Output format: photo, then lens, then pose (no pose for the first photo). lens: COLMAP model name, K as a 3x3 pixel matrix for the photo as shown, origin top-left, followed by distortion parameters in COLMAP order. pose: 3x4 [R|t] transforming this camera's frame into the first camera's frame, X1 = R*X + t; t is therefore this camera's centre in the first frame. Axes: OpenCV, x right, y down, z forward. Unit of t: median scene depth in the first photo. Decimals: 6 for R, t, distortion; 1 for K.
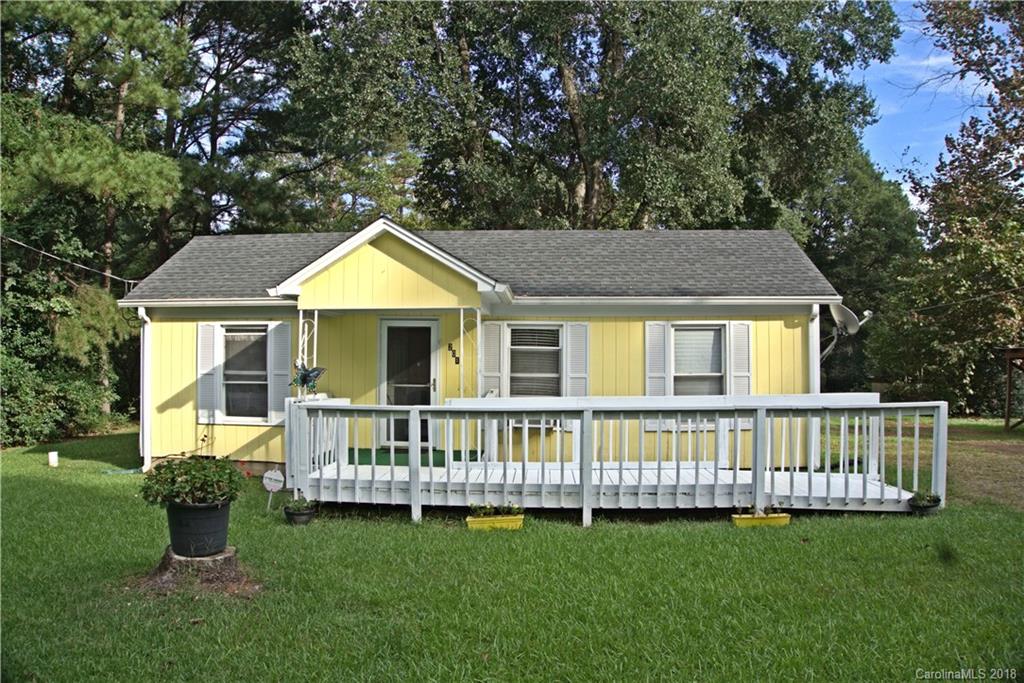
lens RADIAL K [[752.4, 0, 511.4], [0, 752.4, 309.7], [0, 0, 1]] dist [-0.189342, 0.010471]
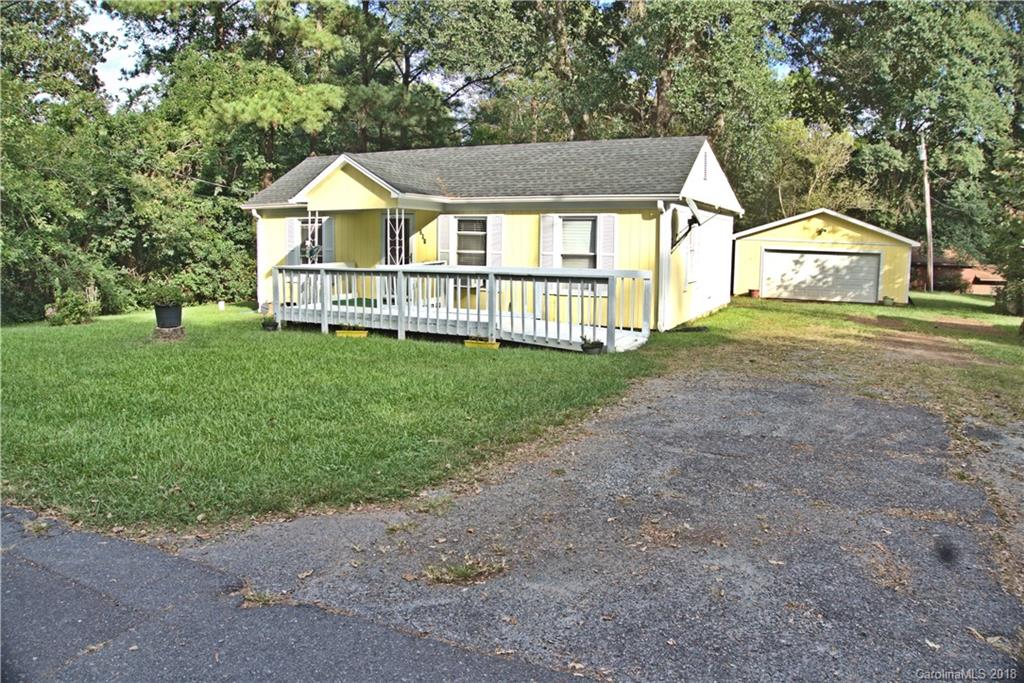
lens RADIAL K [[752.4, 0, 511.4], [0, 752.4, 309.7], [0, 0, 1]] dist [-0.189342, 0.010471]
pose [[0.918526, 0.044776, -0.392817, 0.675969], [0.018964, 0.987433, 0.156897, -0.027699], [0.394905, -0.151564, 0.906134, -0.296066]]
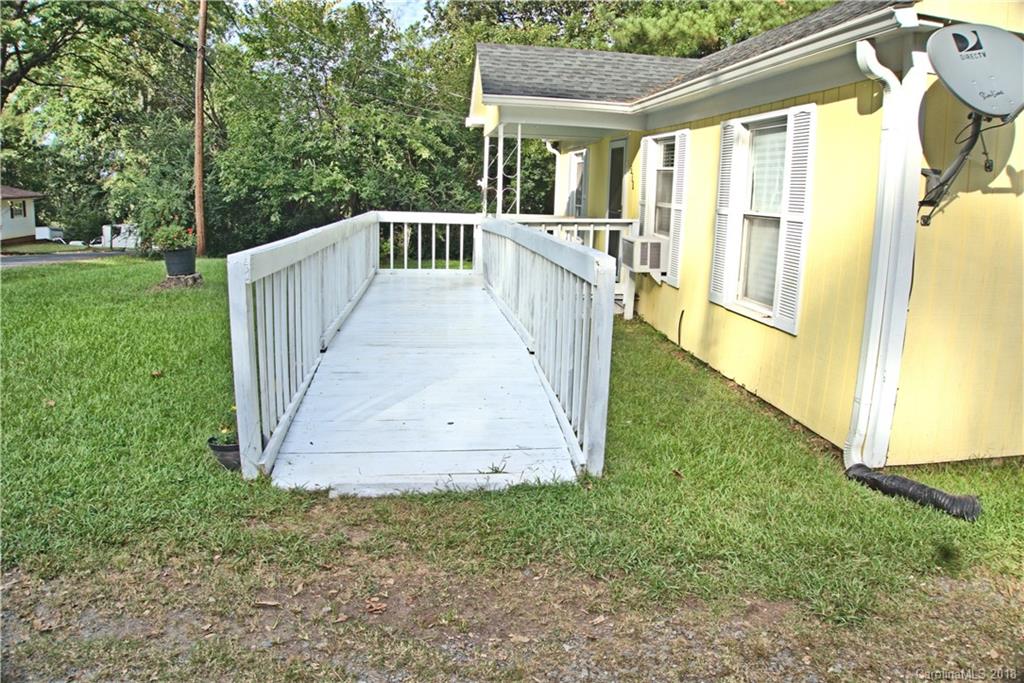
lens RADIAL K [[752.4, 0, 511.4], [0, 752.4, 309.7], [0, 0, 1]] dist [-0.189342, 0.010471]
pose [[0.176133, 0.162969, -0.970782, 0.745126], [0.008100, 0.985927, 0.166981, 0.065740], [0.984333, -0.037274, 0.172334, 0.721931]]
